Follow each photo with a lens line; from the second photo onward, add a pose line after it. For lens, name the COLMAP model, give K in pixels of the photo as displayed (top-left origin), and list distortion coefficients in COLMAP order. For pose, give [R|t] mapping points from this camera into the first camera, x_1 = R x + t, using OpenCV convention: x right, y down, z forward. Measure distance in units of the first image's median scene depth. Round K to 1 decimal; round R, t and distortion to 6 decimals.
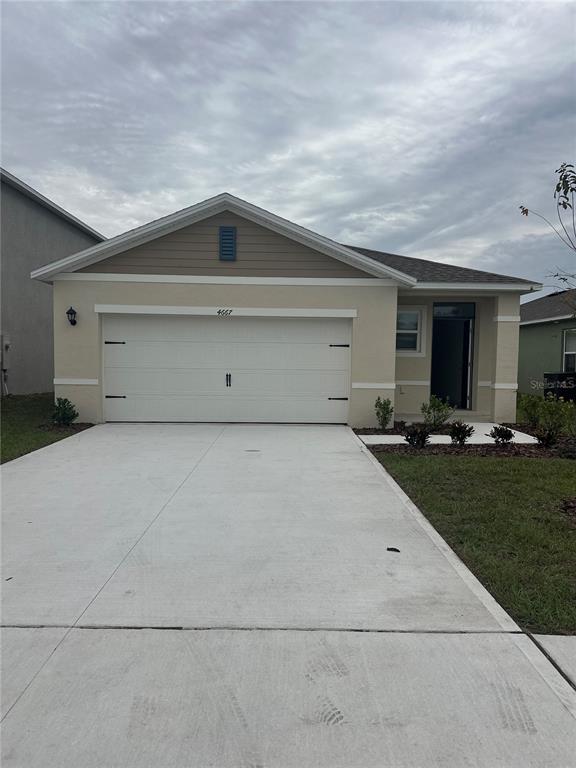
lens RADIAL K [[535.8, 0, 288.0], [0, 535.8, 384.0], [0, 0, 1]] dist [0.060577, -0.082454]
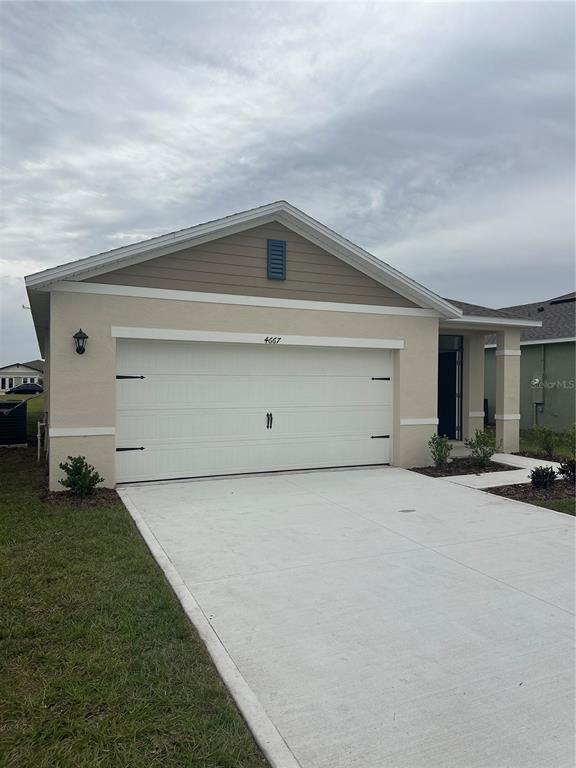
lens RADIAL K [[535.8, 0, 288.0], [0, 535.8, 384.0], [0, 0, 1]] dist [0.060577, -0.082454]
pose [[0.916831, -0.009898, 0.399153, -0.430394], [0.027530, 0.998881, -0.038464, -0.032670], [-0.398325, 0.046253, 0.916077, 0.225669]]
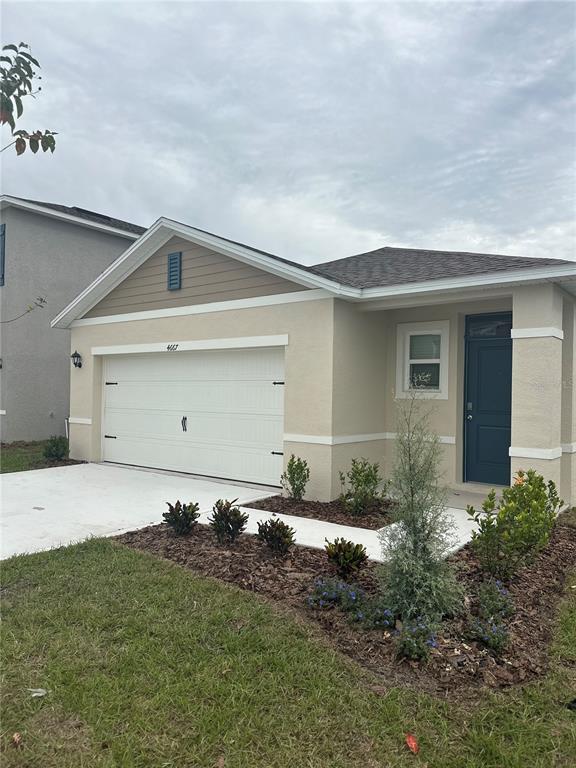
lens RADIAL K [[535.8, 0, 288.0], [0, 535.8, 384.0], [0, 0, 1]] dist [0.060577, -0.082454]
pose [[0.781854, -0.011722, -0.623352, 0.587318], [-0.035670, 0.997344, -0.063495, -0.023472], [0.622441, 0.071879, 0.779359, 0.427205]]
